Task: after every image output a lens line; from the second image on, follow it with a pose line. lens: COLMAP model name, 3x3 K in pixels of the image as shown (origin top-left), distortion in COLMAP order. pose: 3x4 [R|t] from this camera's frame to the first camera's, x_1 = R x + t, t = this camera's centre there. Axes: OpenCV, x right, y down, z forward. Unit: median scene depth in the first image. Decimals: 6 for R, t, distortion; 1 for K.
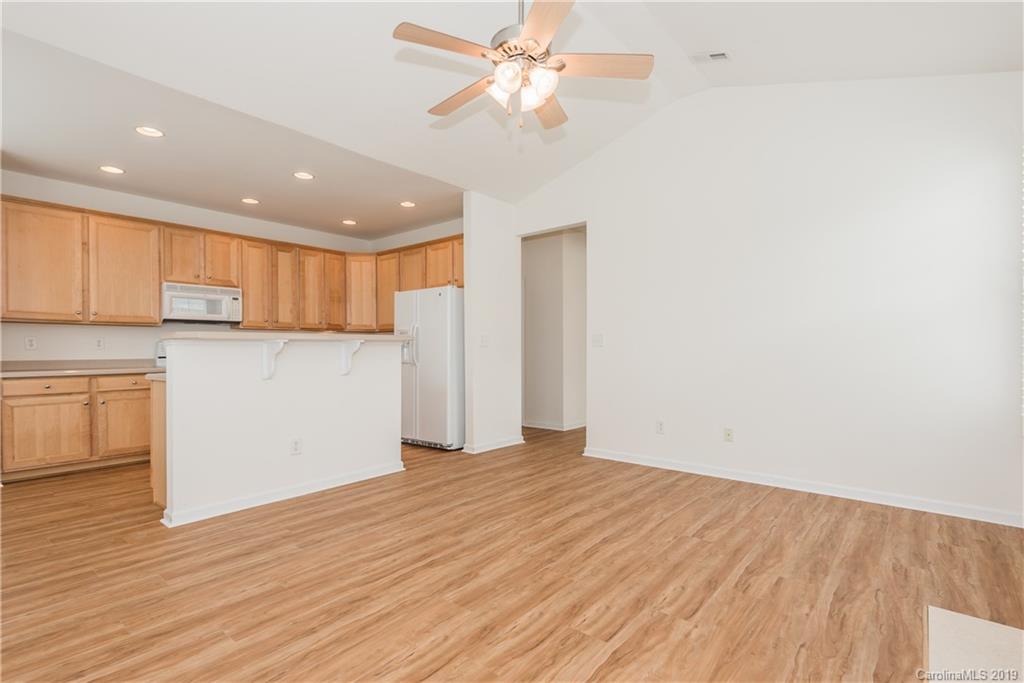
lens RADIAL K [[502.3, 0, 517.8], [0, 502.3, 347.1], [0, 0, 1]] dist [0.000181, -0.001530]
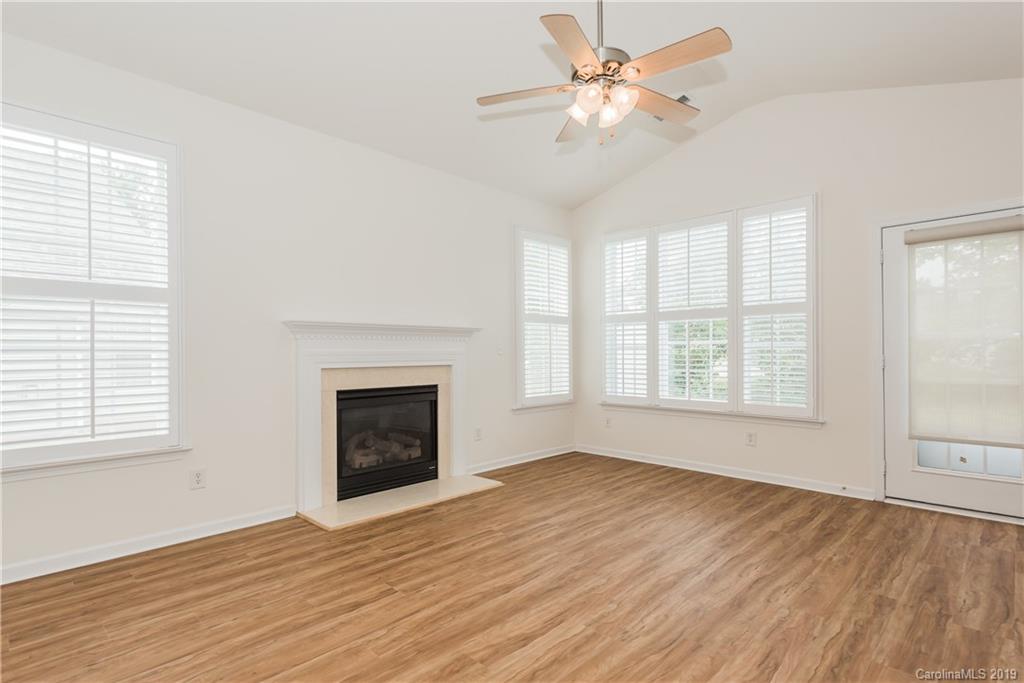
lens RADIAL K [[488.5, 0, 526.6], [0, 488.5, 355.1], [0, 0, 1]] dist [0.003622, -0.006347]
pose [[-0.997450, 0.010192, 0.070643, 0.084054], [0.009958, 0.999944, -0.003668, 0.003479], [-0.070677, -0.002955, -0.997495, 1.828905]]
